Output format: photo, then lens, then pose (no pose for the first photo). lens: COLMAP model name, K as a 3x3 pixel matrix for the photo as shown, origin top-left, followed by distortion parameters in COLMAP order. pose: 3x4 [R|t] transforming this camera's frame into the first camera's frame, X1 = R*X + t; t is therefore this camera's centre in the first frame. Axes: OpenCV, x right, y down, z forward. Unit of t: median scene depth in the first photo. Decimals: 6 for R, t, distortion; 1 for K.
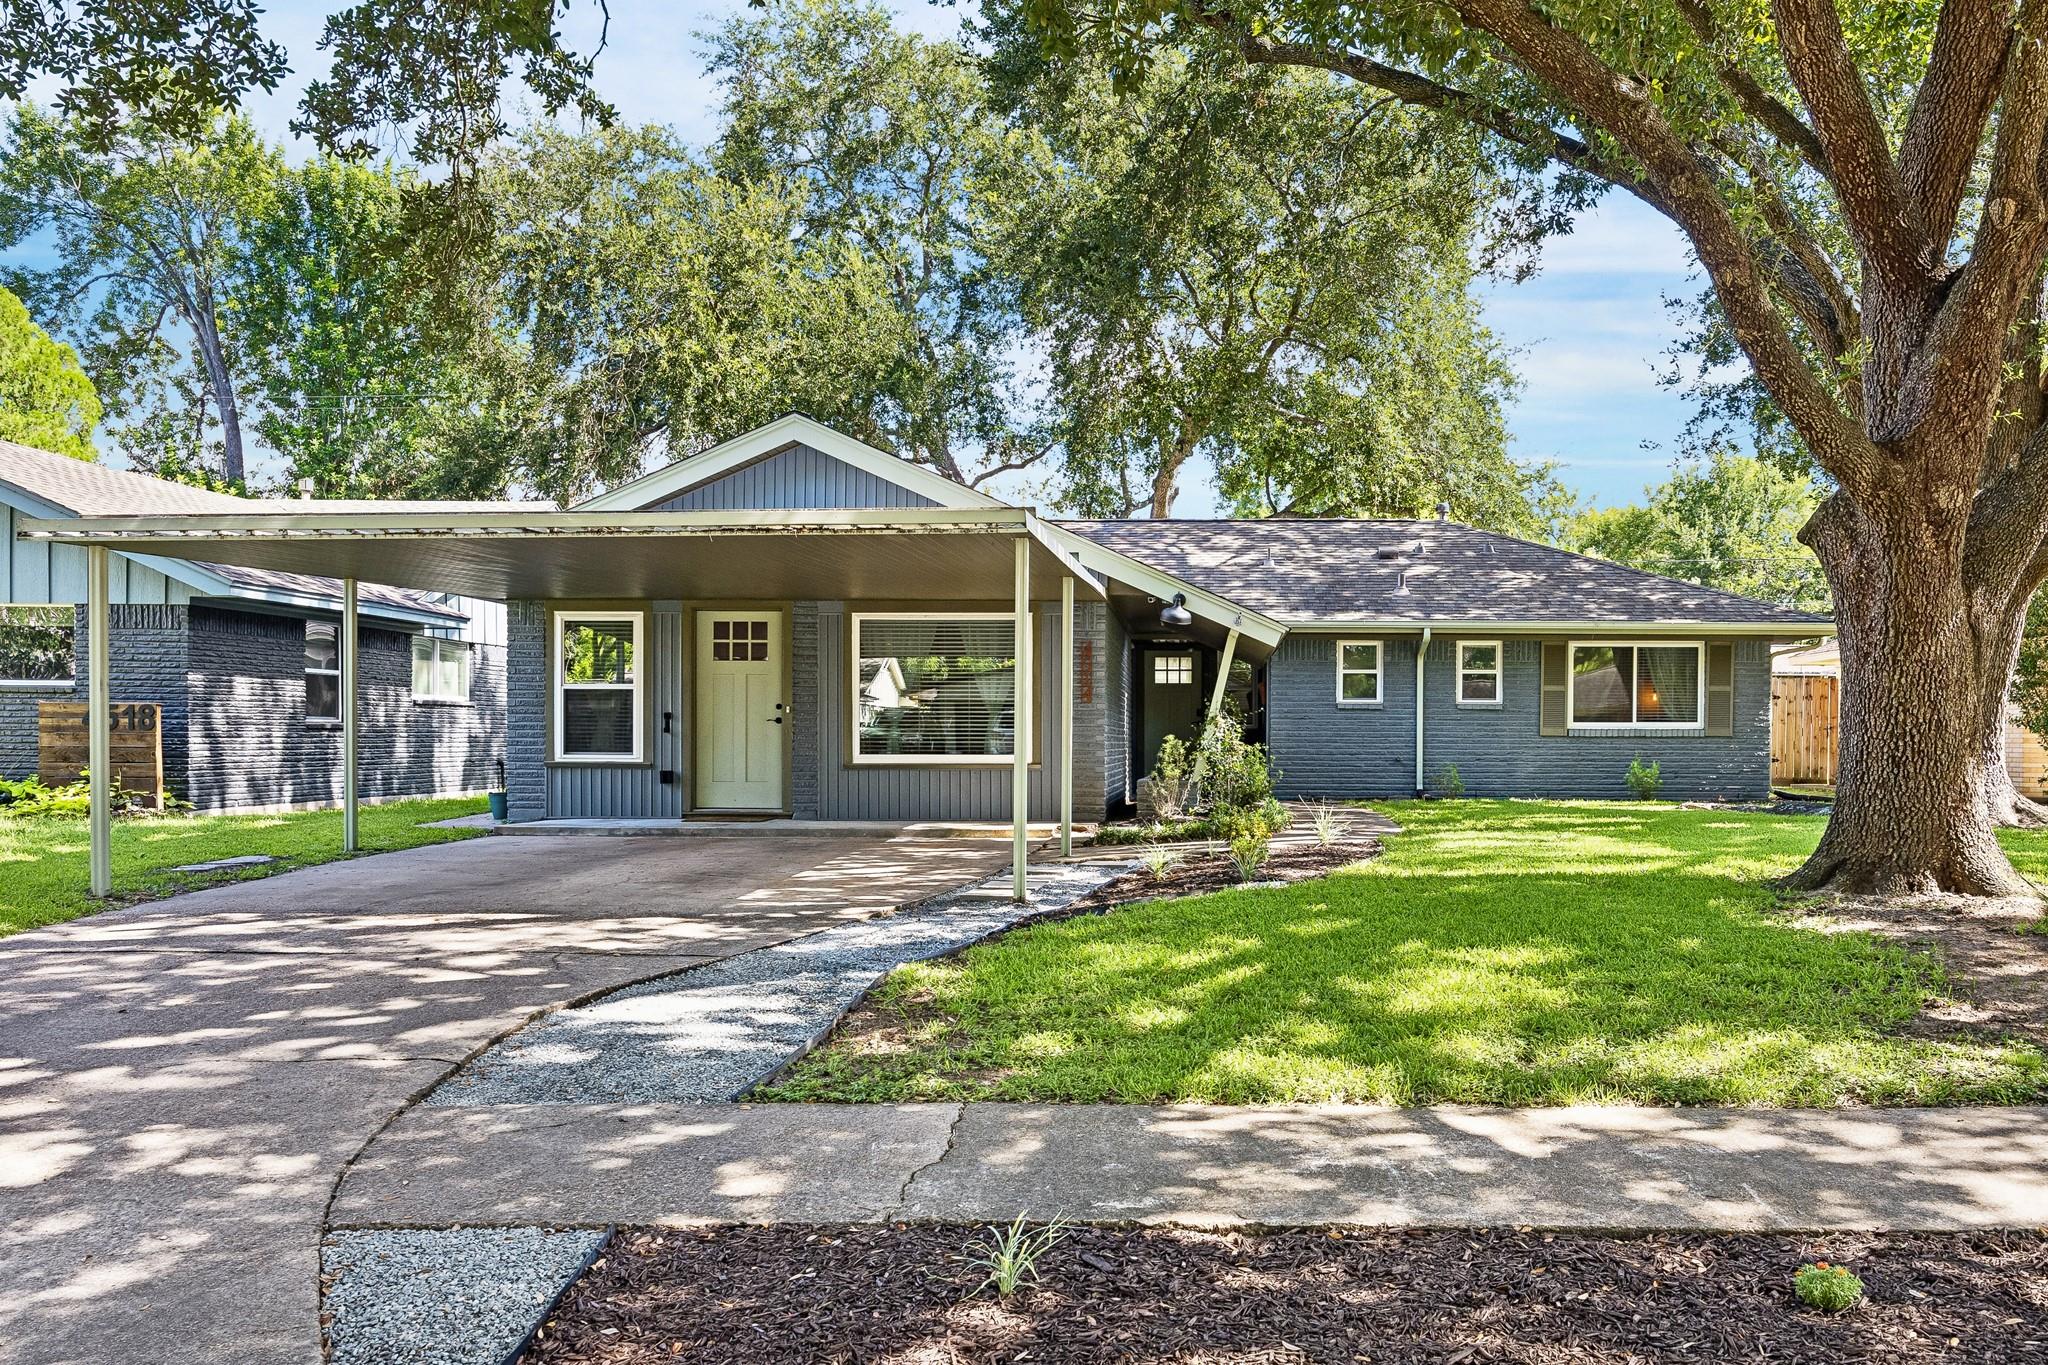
lens RADIAL K [[1429.4, 0, 1025.5], [0, 1429.4, 757.7], [0, 0, 1]] dist [-0.002749, -0.000559]
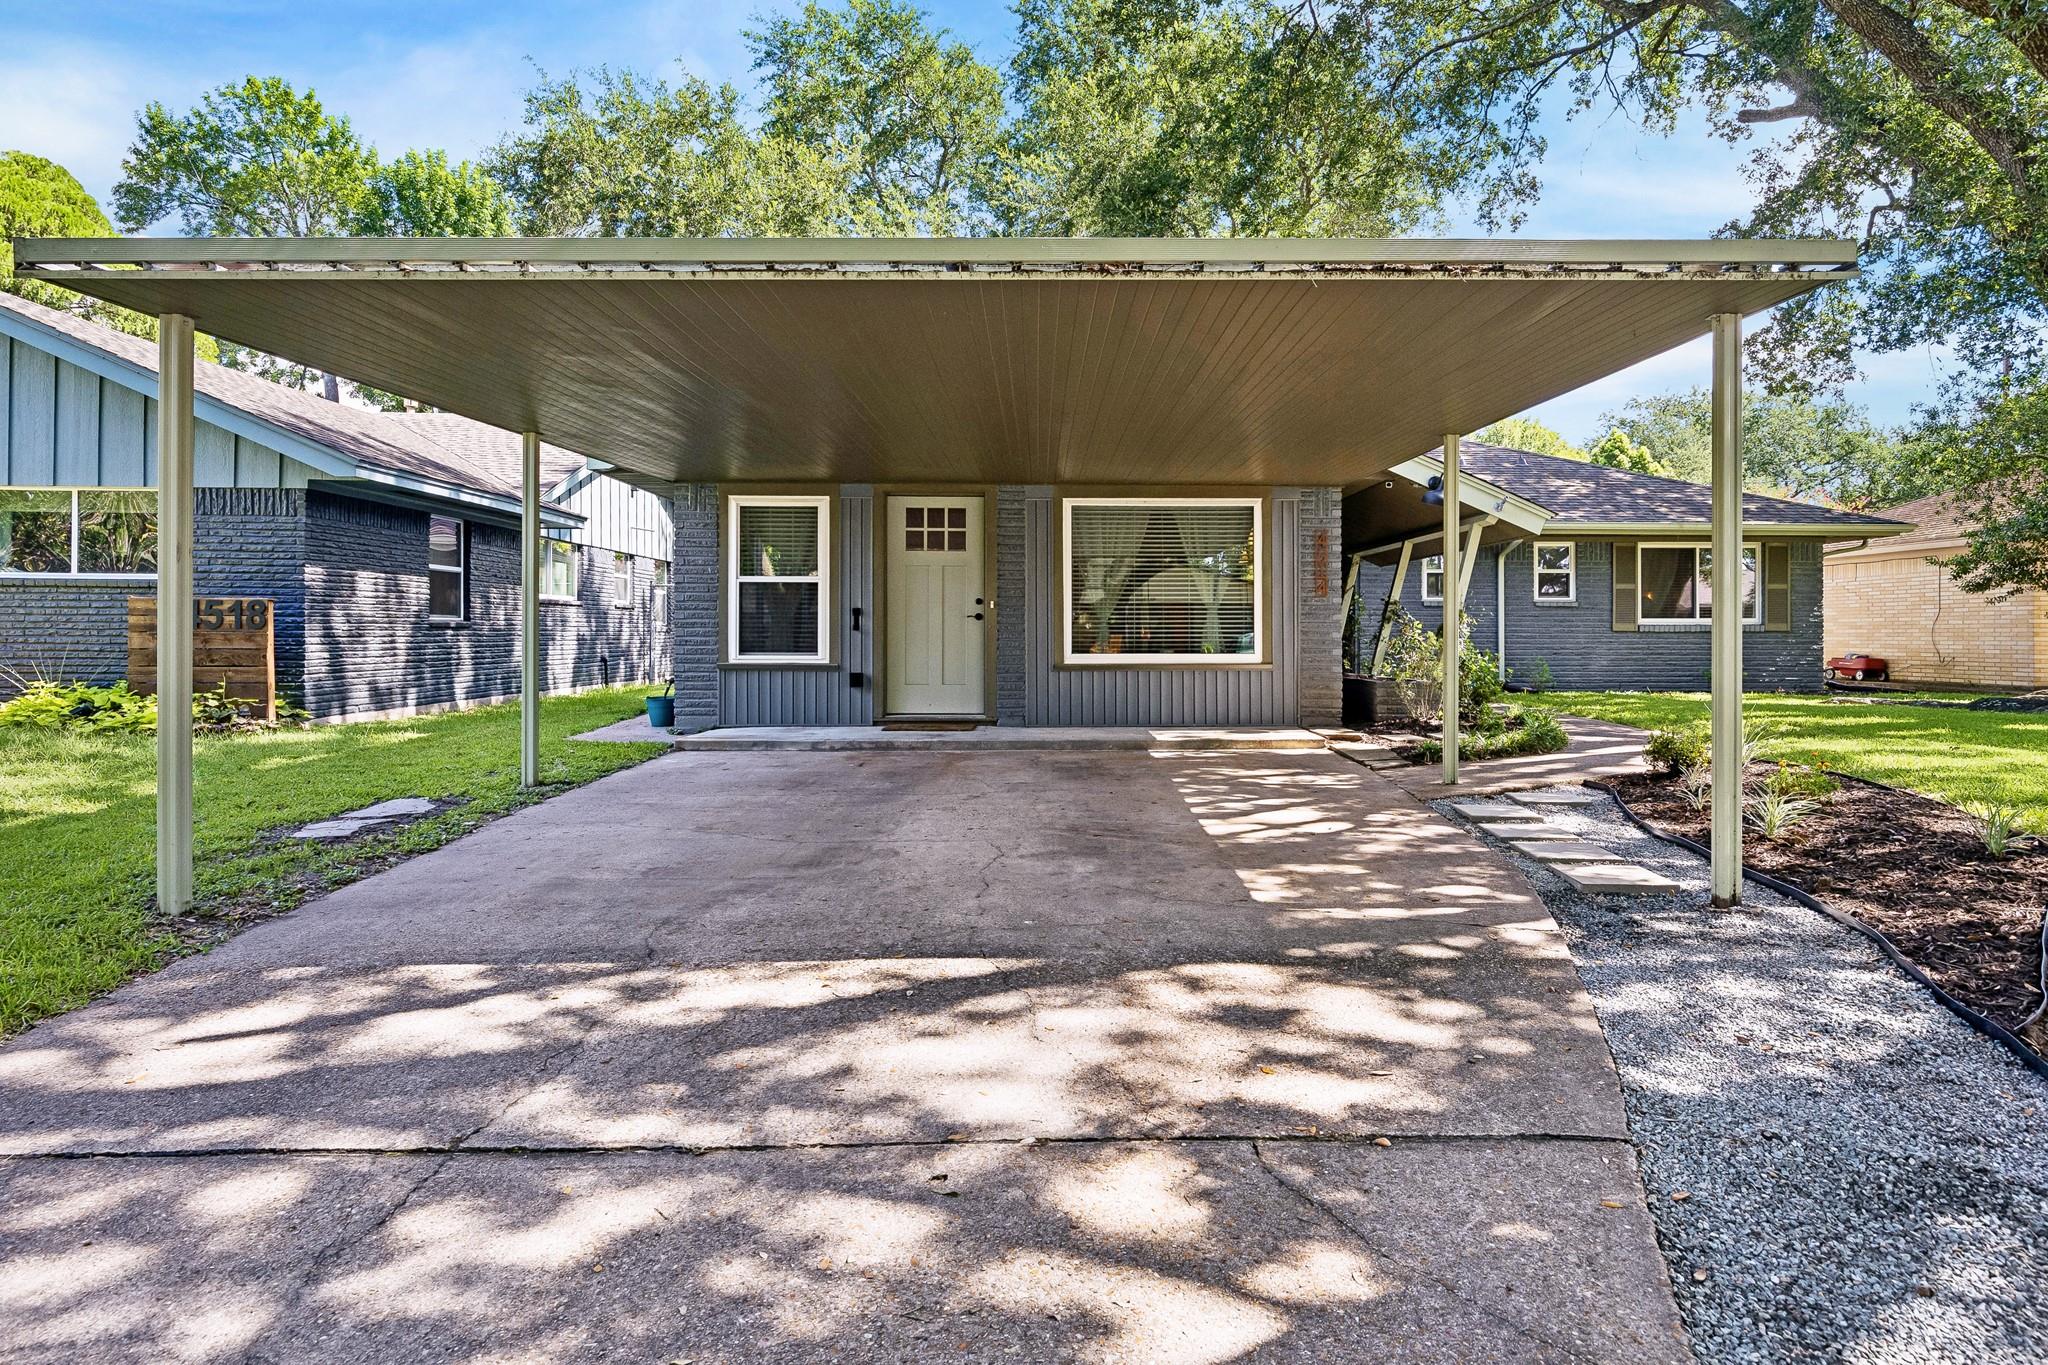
lens RADIAL K [[1106.0, 0, 1024.7], [0, 1106.0, 630.6], [0, 0, 1]] dist [-0.004393, -0.000472]
pose [[0.998364, -0.002795, 0.057104, -0.181150], [0.003742, 0.999857, -0.016491, -0.005478], [-0.057050, 0.016678, 0.998232, 0.293221]]
